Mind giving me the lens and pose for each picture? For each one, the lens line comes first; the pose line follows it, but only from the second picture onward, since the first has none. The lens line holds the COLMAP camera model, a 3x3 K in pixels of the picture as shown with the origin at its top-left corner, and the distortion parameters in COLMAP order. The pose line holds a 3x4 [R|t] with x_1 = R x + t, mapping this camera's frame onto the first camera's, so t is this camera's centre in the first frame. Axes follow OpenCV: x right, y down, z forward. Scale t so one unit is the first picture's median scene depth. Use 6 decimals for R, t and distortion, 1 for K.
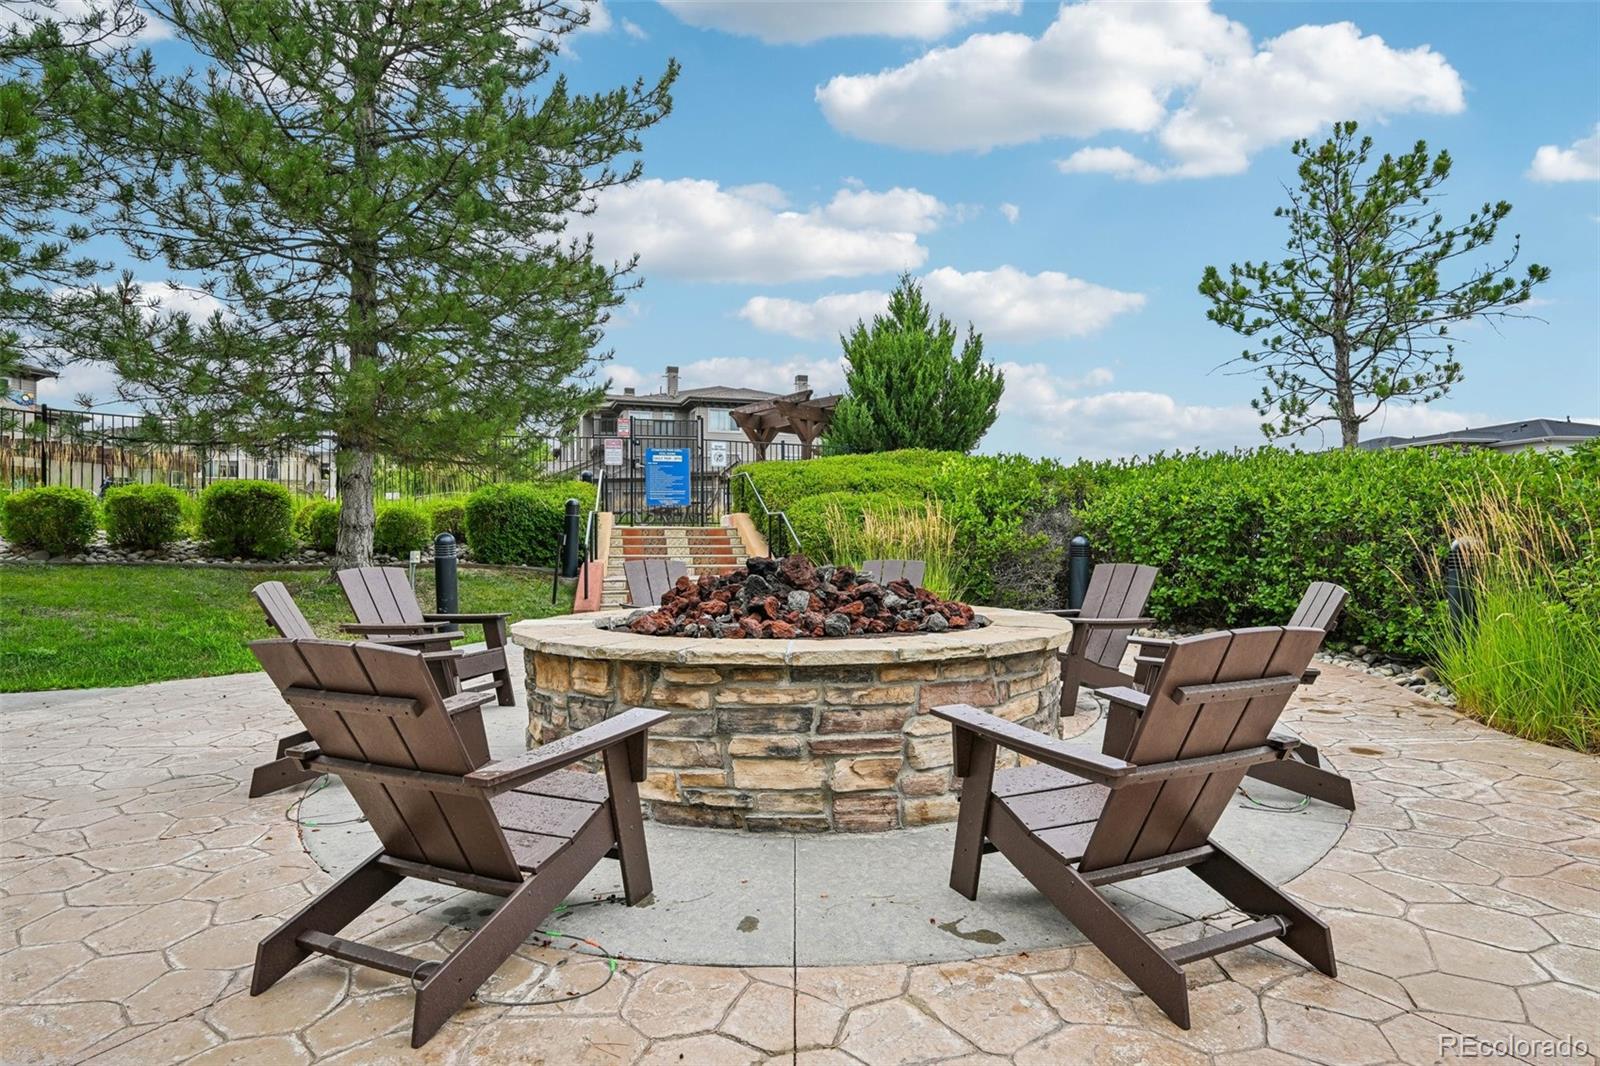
lens RADIAL K [[884.6, 0, 800.0], [0, 884.6, 533.0], [0, 0, 1]] dist [-0.006466, -0.000433]
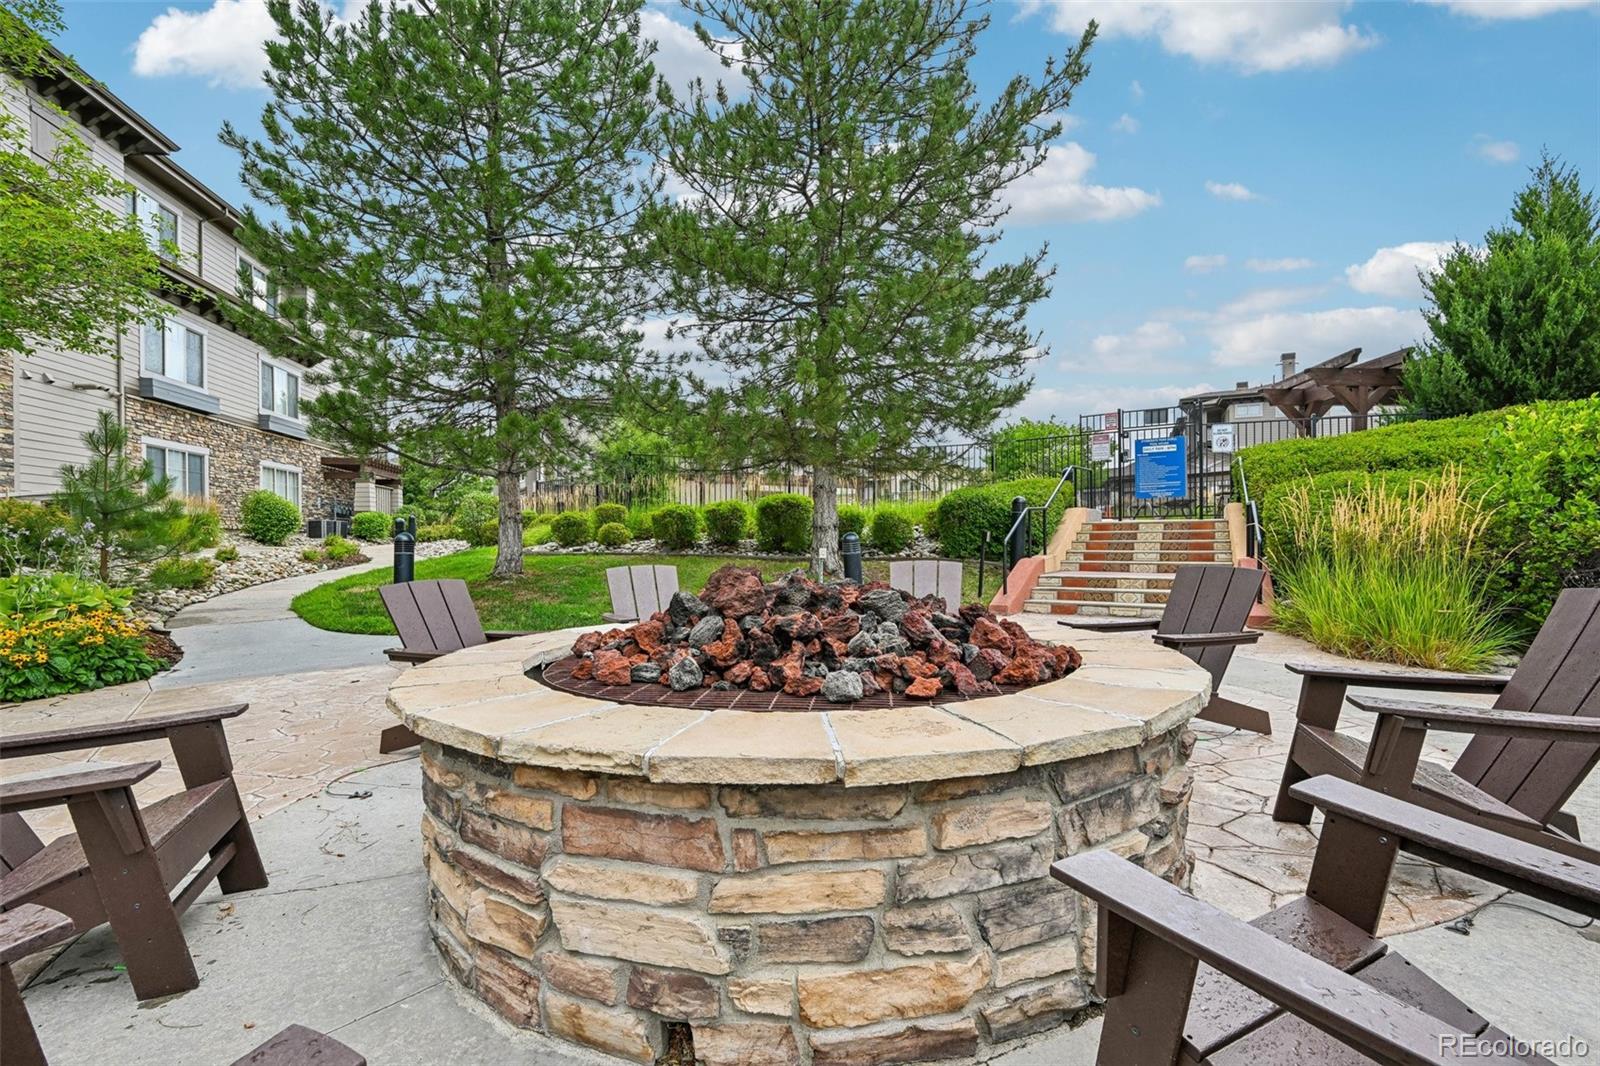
lens RADIAL K [[726.2, 0, 800.0], [0, 726.2, 533.0], [0, 0, 1]] dist [-0.000976, 0.000373]
pose [[0.705429, -0.010804, -0.708698, 0.125230], [0.016708, 0.999859, 0.001388, -0.000902], [0.708584, -0.012820, 0.705510, 0.165528]]
